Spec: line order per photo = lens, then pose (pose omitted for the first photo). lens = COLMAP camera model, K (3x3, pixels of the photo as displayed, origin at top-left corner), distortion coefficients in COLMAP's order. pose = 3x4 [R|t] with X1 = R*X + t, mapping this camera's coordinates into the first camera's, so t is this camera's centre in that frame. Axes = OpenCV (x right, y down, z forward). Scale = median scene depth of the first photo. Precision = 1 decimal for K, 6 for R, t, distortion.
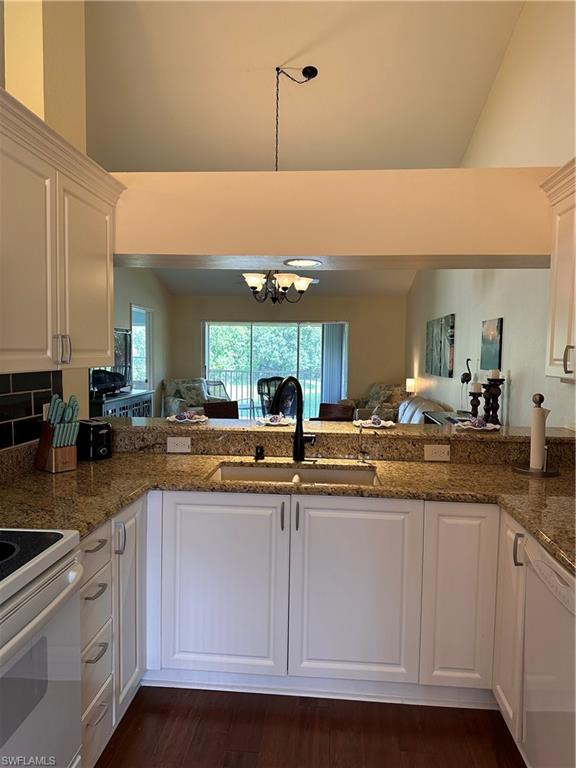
lens RADIAL K [[537.4, 0, 288.0], [0, 537.4, 384.0], [0, 0, 1]] dist [0.106661, -0.158757]
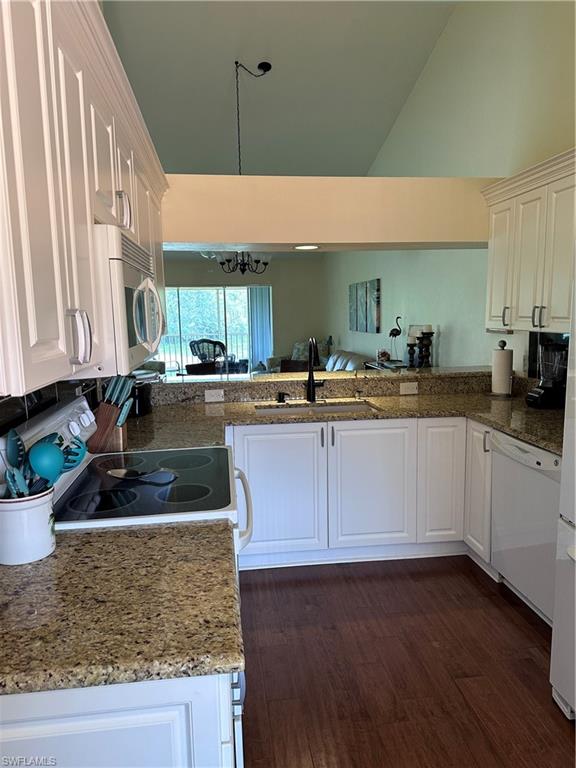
lens RADIAL K [[537.4, 0, 288.0], [0, 537.4, 384.0], [0, 0, 1]] dist [0.106661, -0.158757]
pose [[0.977980, -0.060577, 0.199716, -0.291992], [0.045723, 0.995891, 0.078169, -0.004192], [-0.203631, -0.067316, 0.976731, -0.262568]]
